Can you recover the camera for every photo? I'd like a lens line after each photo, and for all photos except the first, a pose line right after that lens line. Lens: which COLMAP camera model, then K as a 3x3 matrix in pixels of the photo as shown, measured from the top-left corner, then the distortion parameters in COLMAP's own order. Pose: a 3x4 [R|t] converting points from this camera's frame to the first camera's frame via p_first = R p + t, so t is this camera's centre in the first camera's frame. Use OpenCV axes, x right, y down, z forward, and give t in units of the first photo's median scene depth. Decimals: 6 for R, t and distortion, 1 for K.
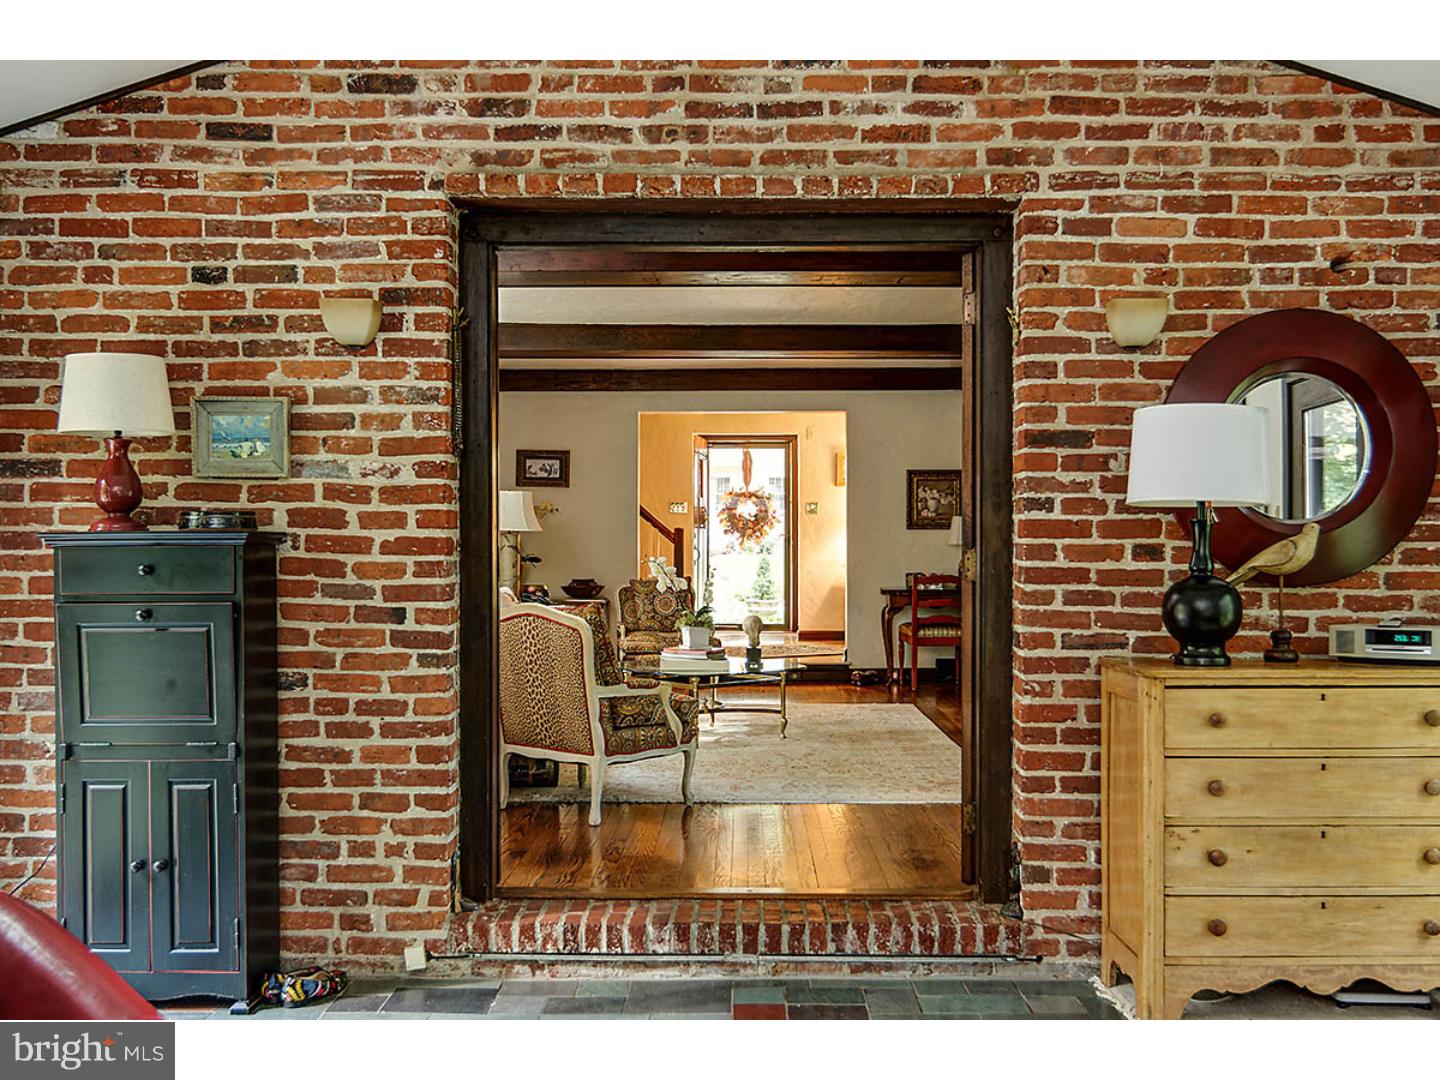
lens RADIAL K [[1402.9, 0, 720.0], [0, 1402.9, 540.0], [0, 0, 1]] dist [-0.000992, -0.000164]
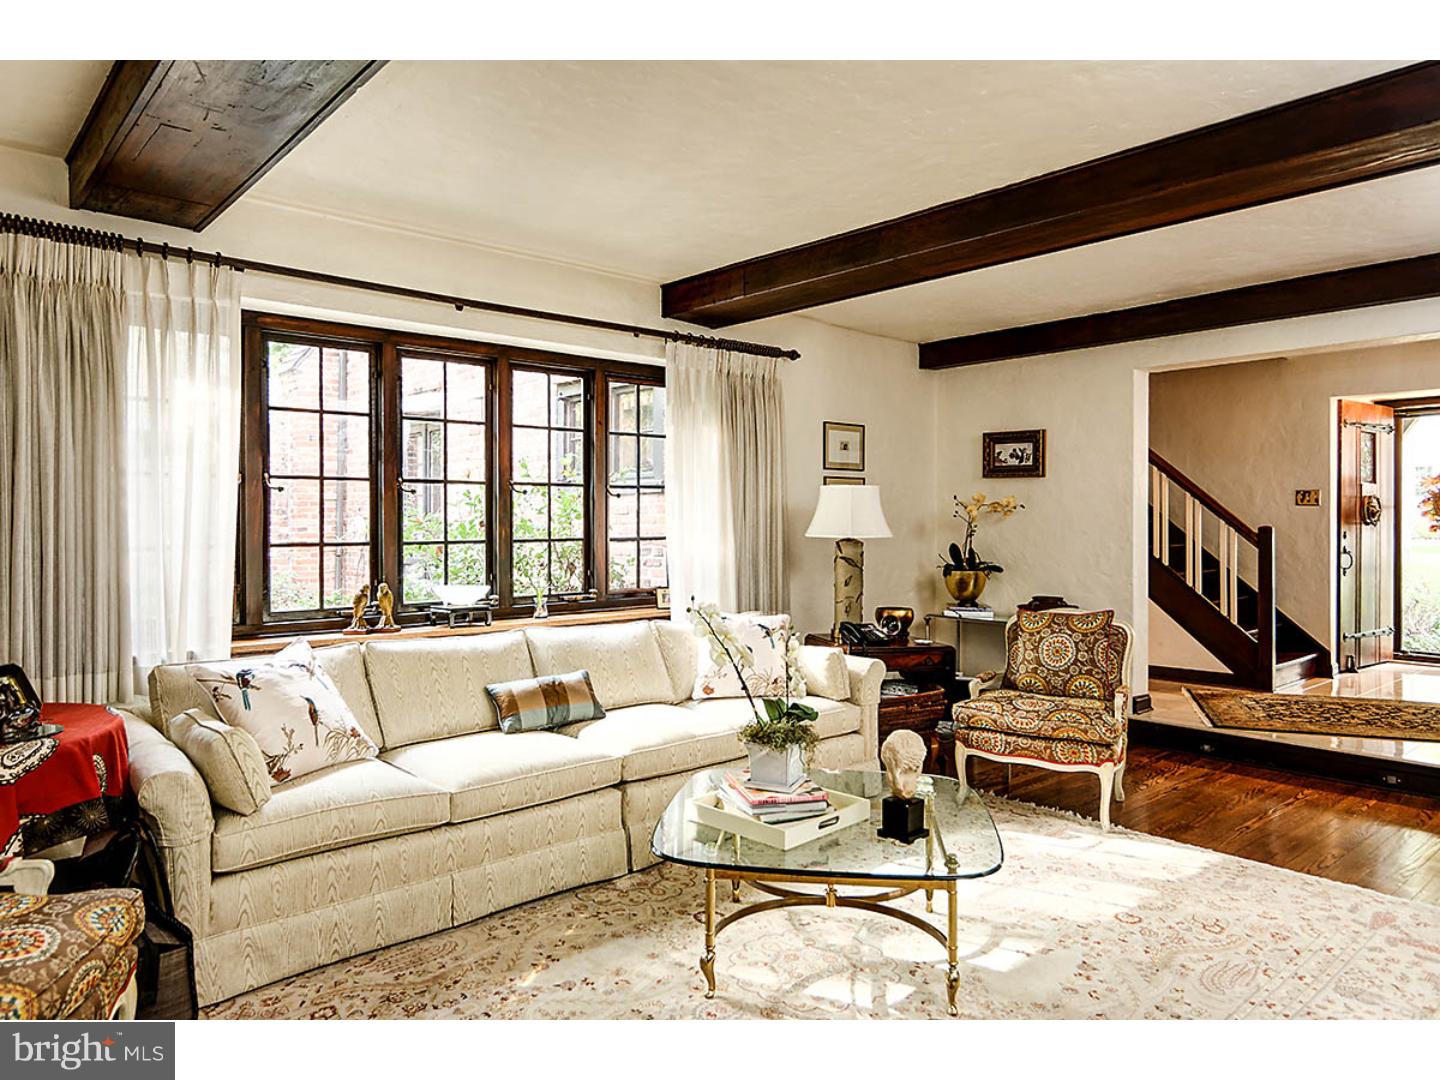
lens RADIAL K [[910.3, 0, 720.0], [0, 910.3, 540.0], [0, 0, 1]] dist [-0.001607, -0.000250]
pose [[0.683467, 0.010386, -0.729908, 0.130296], [0.002419, 0.999861, 0.016492, -0.010552], [0.729978, -0.013037, 0.683347, 0.491032]]
